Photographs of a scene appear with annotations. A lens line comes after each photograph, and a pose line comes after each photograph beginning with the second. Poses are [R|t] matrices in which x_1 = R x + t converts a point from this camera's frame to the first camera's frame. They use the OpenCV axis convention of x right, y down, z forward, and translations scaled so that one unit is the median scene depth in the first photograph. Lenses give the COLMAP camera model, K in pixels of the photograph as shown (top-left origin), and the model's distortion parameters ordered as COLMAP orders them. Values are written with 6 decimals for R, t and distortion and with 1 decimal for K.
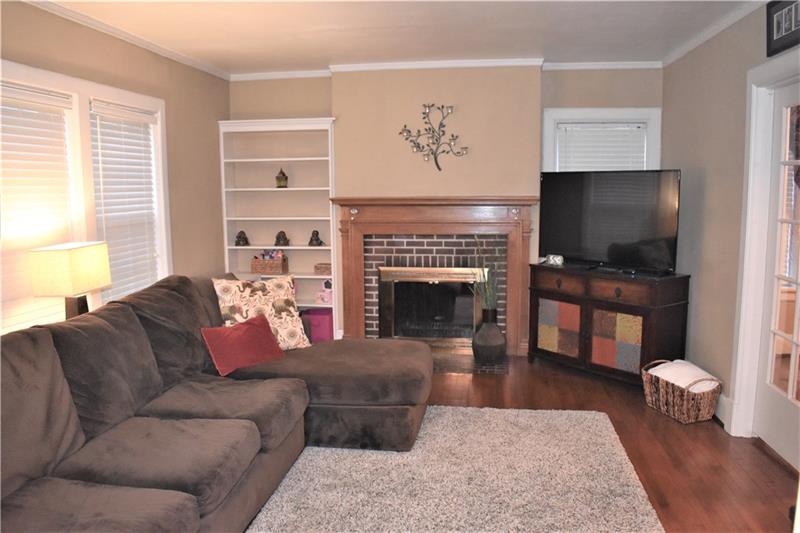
lens RADIAL K [[617.6, 0, 400.0], [0, 617.6, 266.5], [0, 0, 1]] dist [-0.100579, 0.014295]
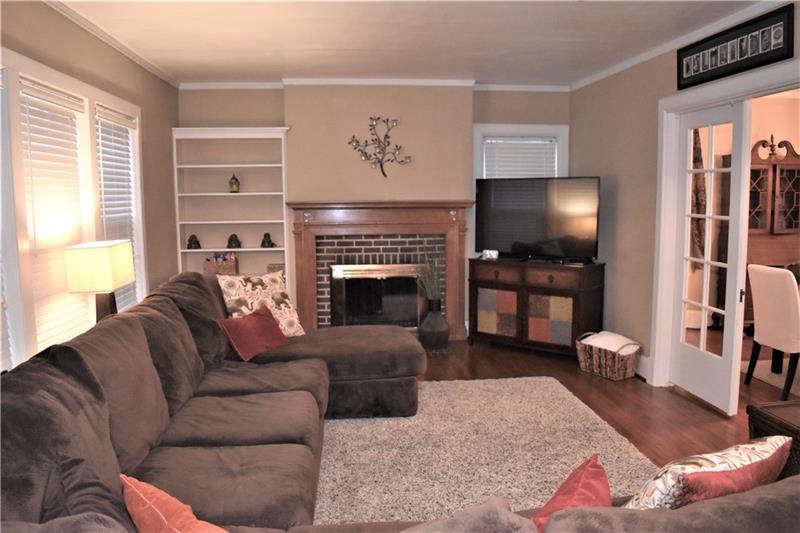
lens RADIAL K [[617.6, 0, 400.0], [0, 617.6, 266.5], [0, 0, 1]] dist [-0.100579, 0.014295]
pose [[0.971577, -0.025505, 0.235347, -0.178384], [0.029194, 0.999499, -0.012203, 0.020121], [-0.234918, 0.018727, 0.971835, -0.086129]]
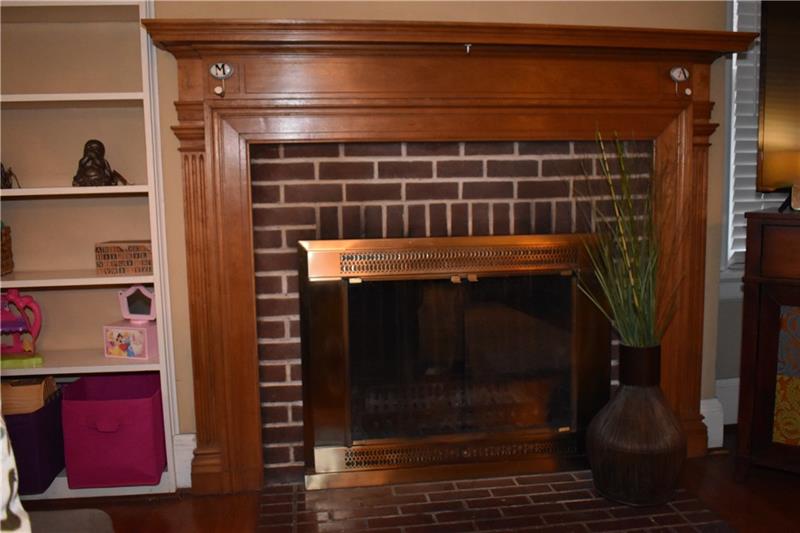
lens RADIAL K [[753.8, 0, 400.0], [0, 753.8, 266.5], [0, 0, 1]] dist [-0.077338, -0.000466]
pose [[0.959435, -0.042027, 0.278781, -0.101171], [0.043676, 0.999046, 0.000295, 0.017498], [-0.278528, 0.011893, 0.960355, 0.618957]]
